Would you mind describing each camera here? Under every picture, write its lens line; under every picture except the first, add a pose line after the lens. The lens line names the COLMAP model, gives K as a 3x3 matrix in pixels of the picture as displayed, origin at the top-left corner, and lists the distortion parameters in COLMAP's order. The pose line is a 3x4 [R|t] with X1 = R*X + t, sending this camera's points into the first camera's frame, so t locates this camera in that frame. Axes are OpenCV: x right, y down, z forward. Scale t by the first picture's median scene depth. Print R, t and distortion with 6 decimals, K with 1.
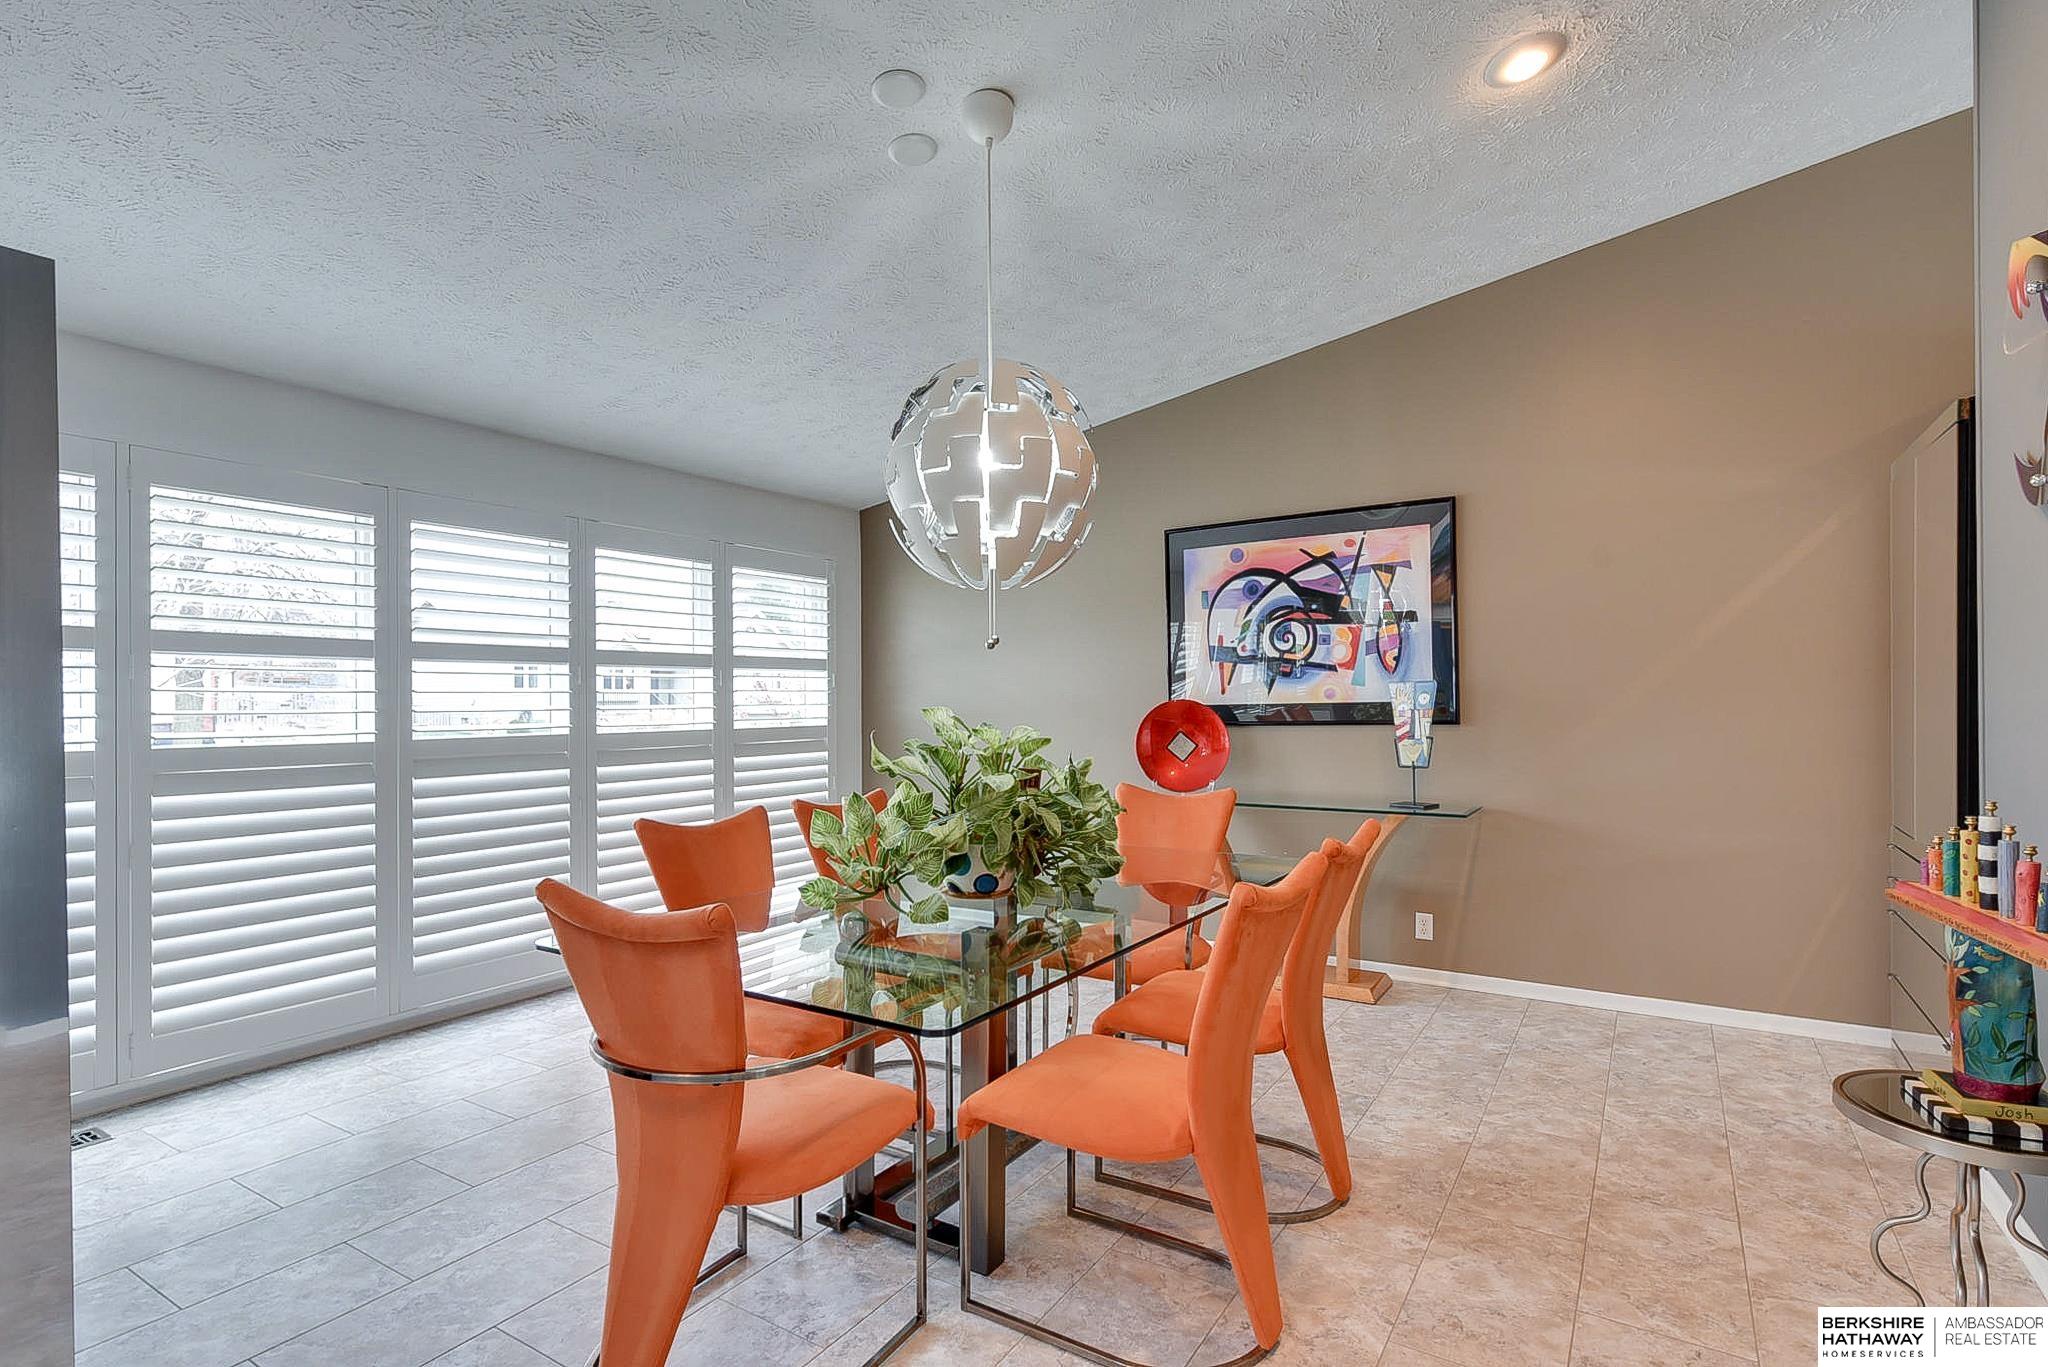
lens RADIAL K [[1022.6, 0, 996.4], [0, 1022.6, 695.9], [0, 0, 1]] dist [0.003237, 0.000516]
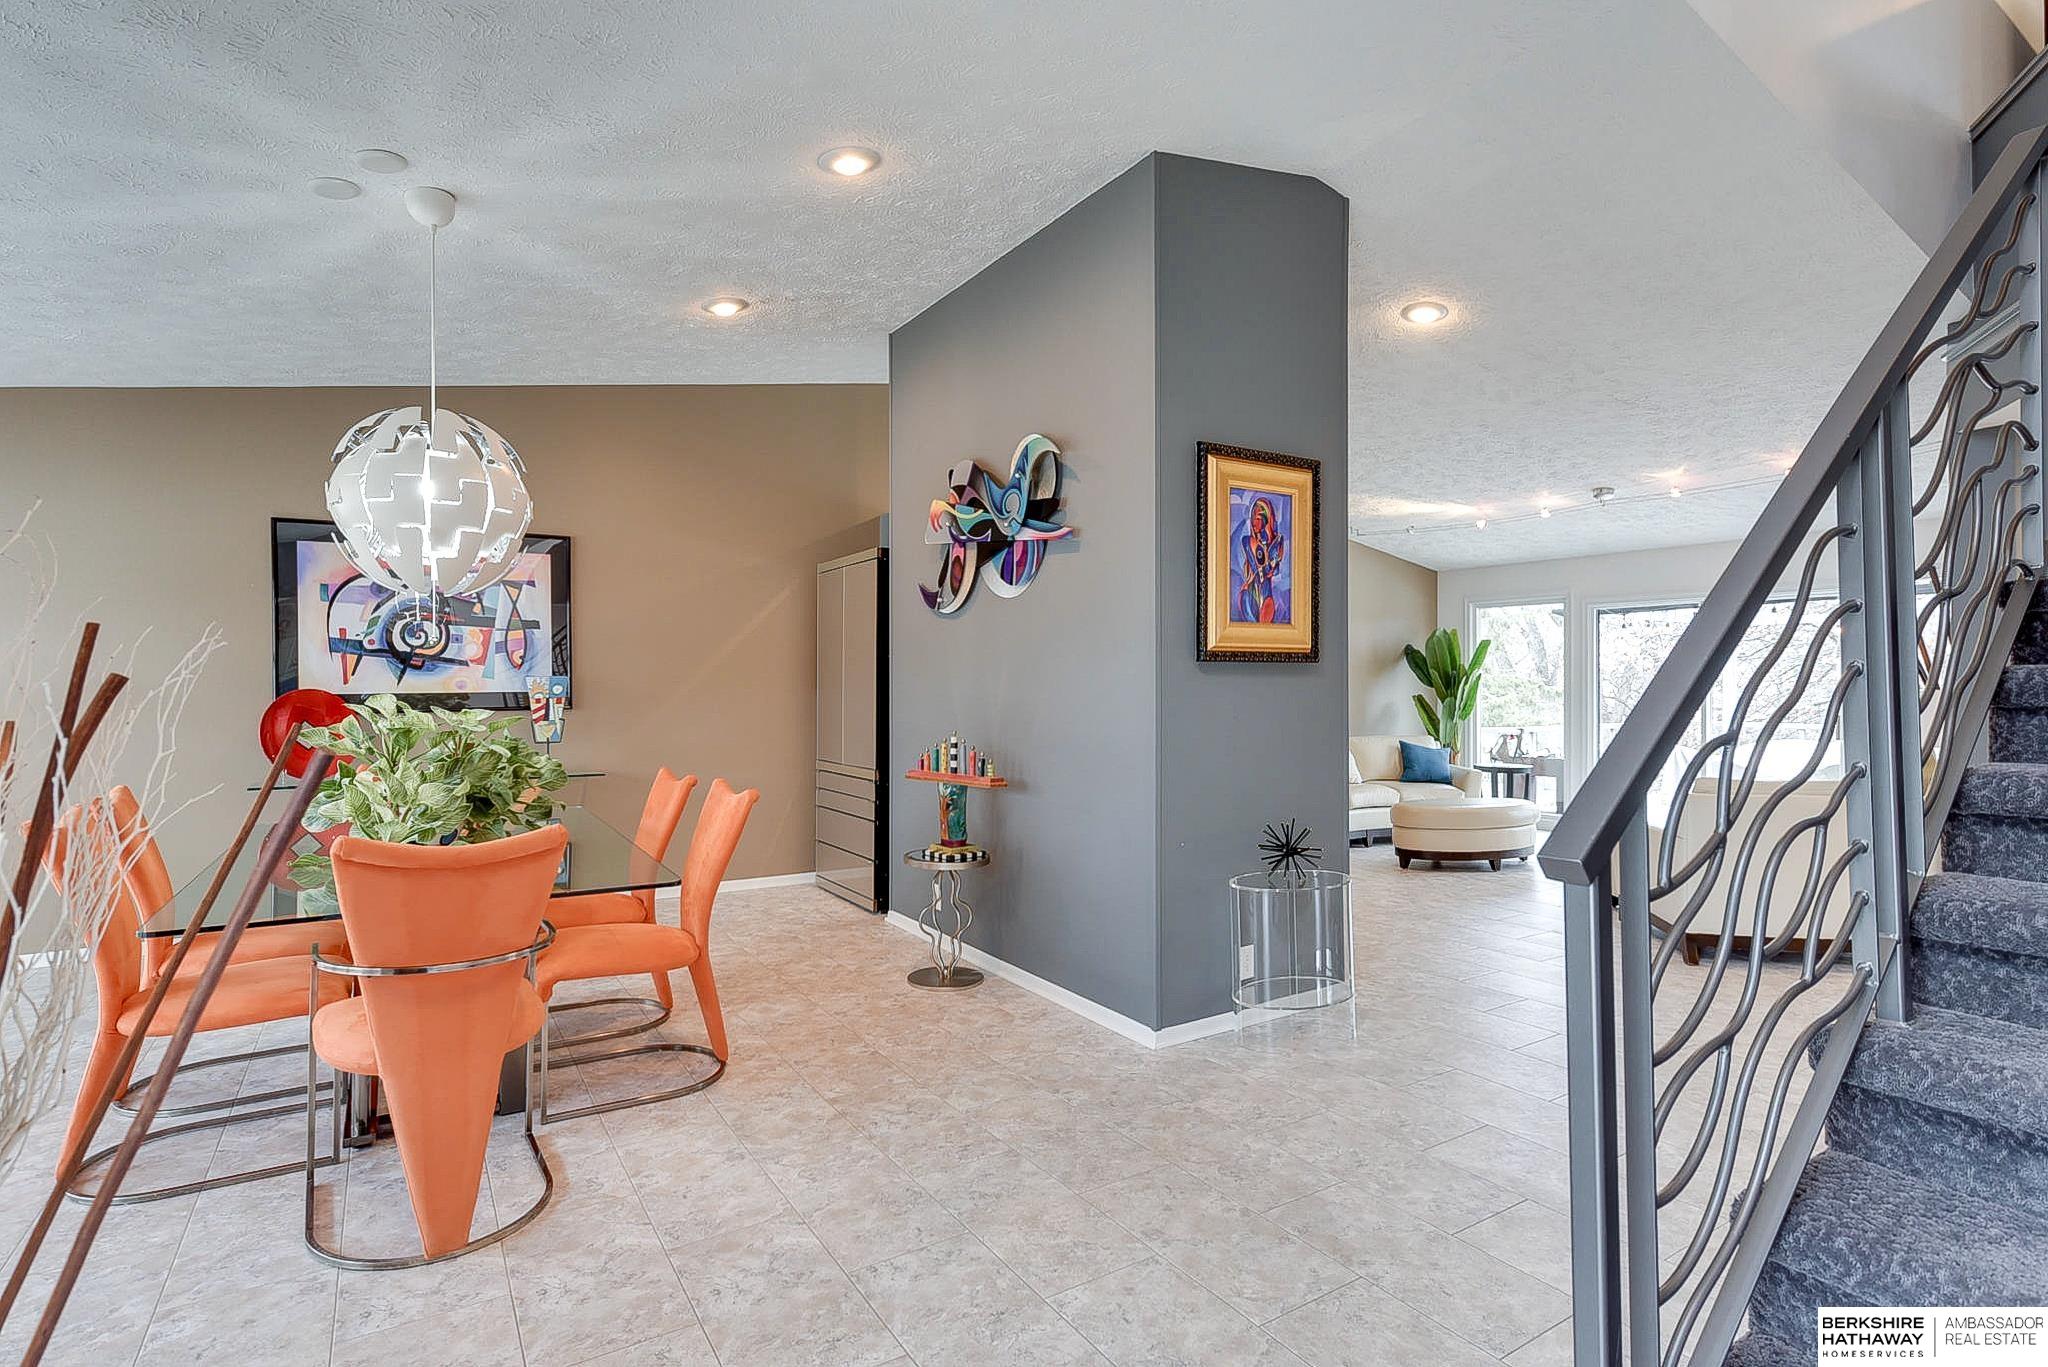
lens RADIAL K [[1022.6, 0, 1059.4], [0, 1022.6, 681.8], [0, 0, 1]] dist [0.003237, 0.000516]
pose [[0.392197, 0.011408, 0.919811, -0.486550], [-0.006931, 0.999931, -0.009447, 0.000671], [-0.919855, -0.002670, 0.392249, -0.091284]]
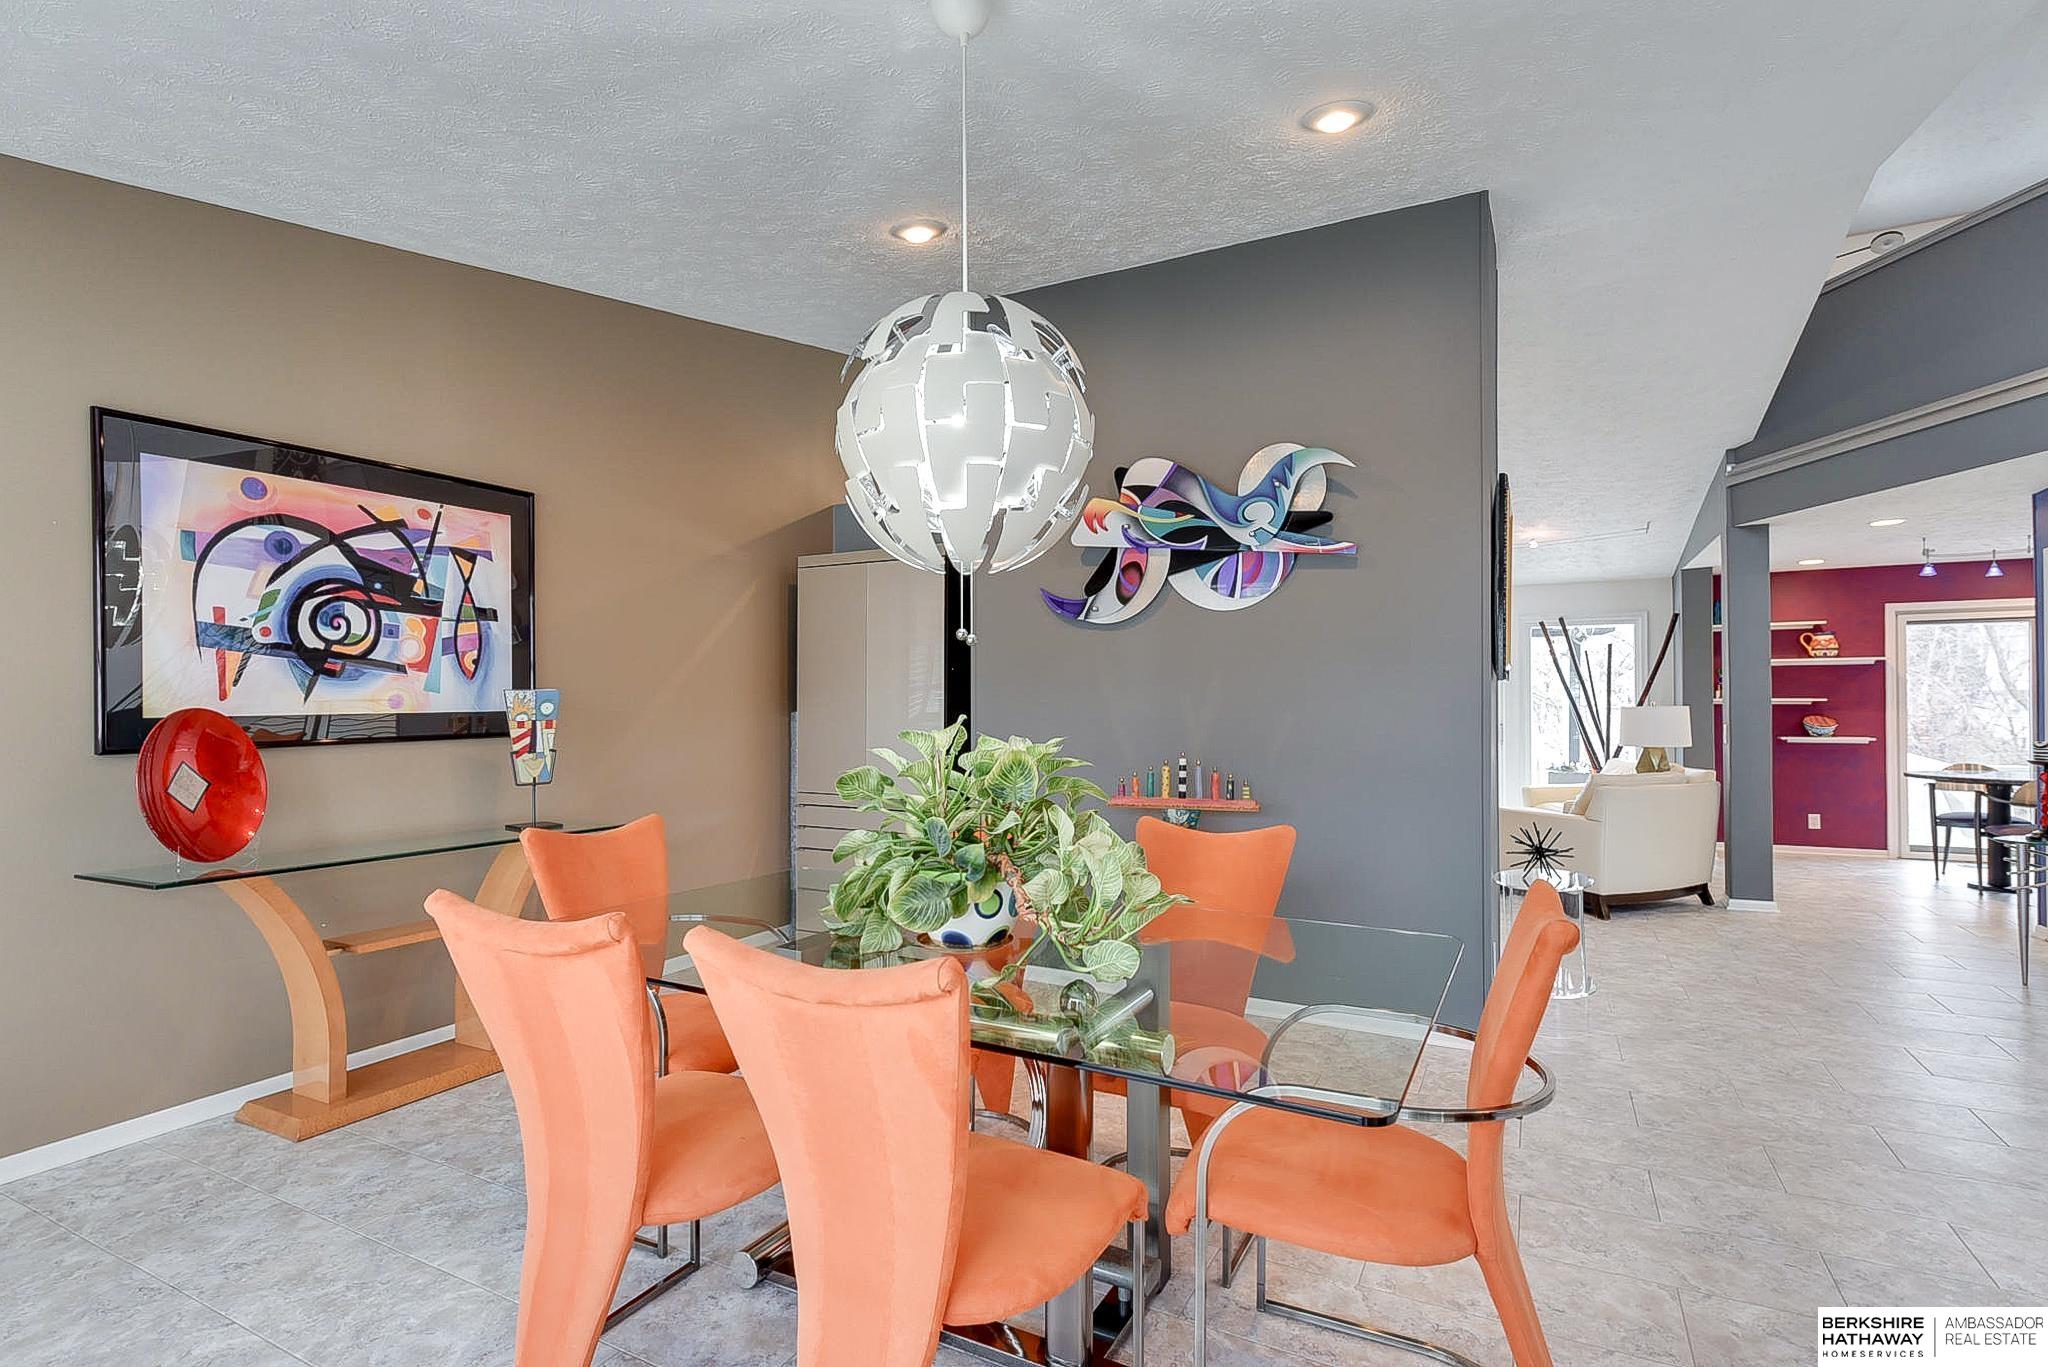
lens RADIAL K [[977.1, 0, 1056.8], [0, 977.1, 704.2], [0, 0, 1]] dist [0.007589, -0.004028]
pose [[-0.115587, 0.007434, 0.993270, -0.471057], [-0.003531, 0.999963, -0.007895, 0.004073], [-0.993291, -0.004420, -0.115556, 0.591072]]
